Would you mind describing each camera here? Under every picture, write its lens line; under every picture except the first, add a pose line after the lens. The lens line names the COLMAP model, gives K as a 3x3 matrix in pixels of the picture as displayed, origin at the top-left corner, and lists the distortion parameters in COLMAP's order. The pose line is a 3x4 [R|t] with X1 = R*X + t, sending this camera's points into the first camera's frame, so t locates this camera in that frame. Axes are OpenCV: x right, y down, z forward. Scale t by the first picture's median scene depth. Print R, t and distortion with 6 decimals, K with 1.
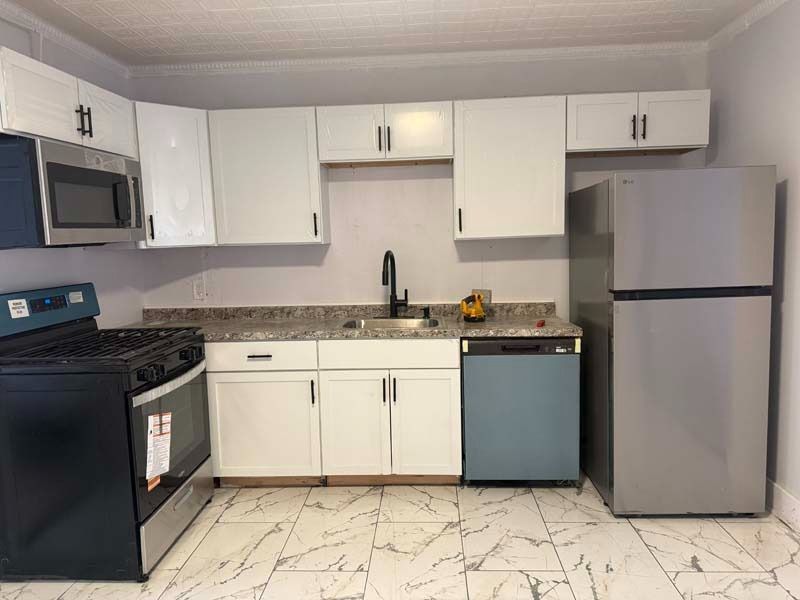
lens RADIAL K [[566.0, 0, 400.0], [0, 566.0, 300.0], [0, 0, 1]] dist [0.074221, -0.085835]
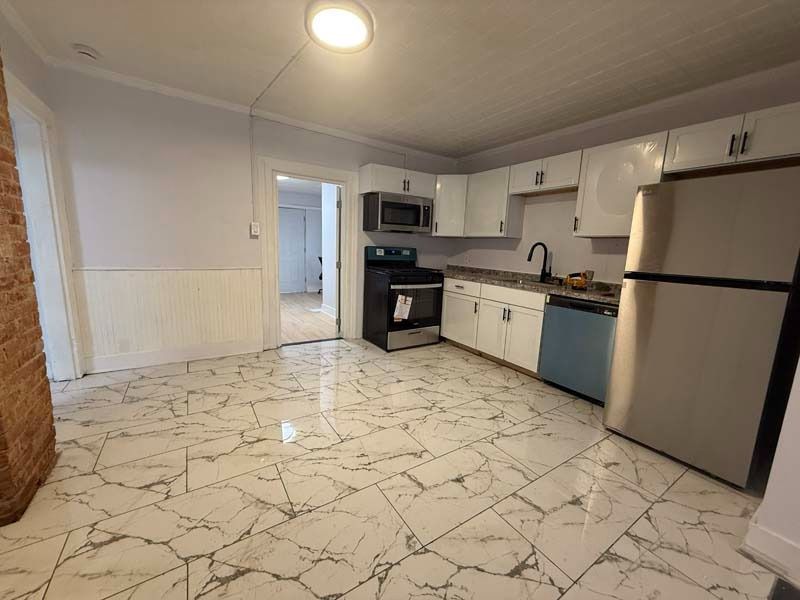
lens RADIAL K [[317.7, 0, 400.0], [0, 317.7, 300.0], [0, 0, 1]] dist [-0.001280, 0.000005]
pose [[0.587989, 0.186396, -0.787099, 0.592364], [-0.147854, 0.981459, 0.121971, 0.034030], [0.795241, 0.044658, 0.604647, 0.077548]]
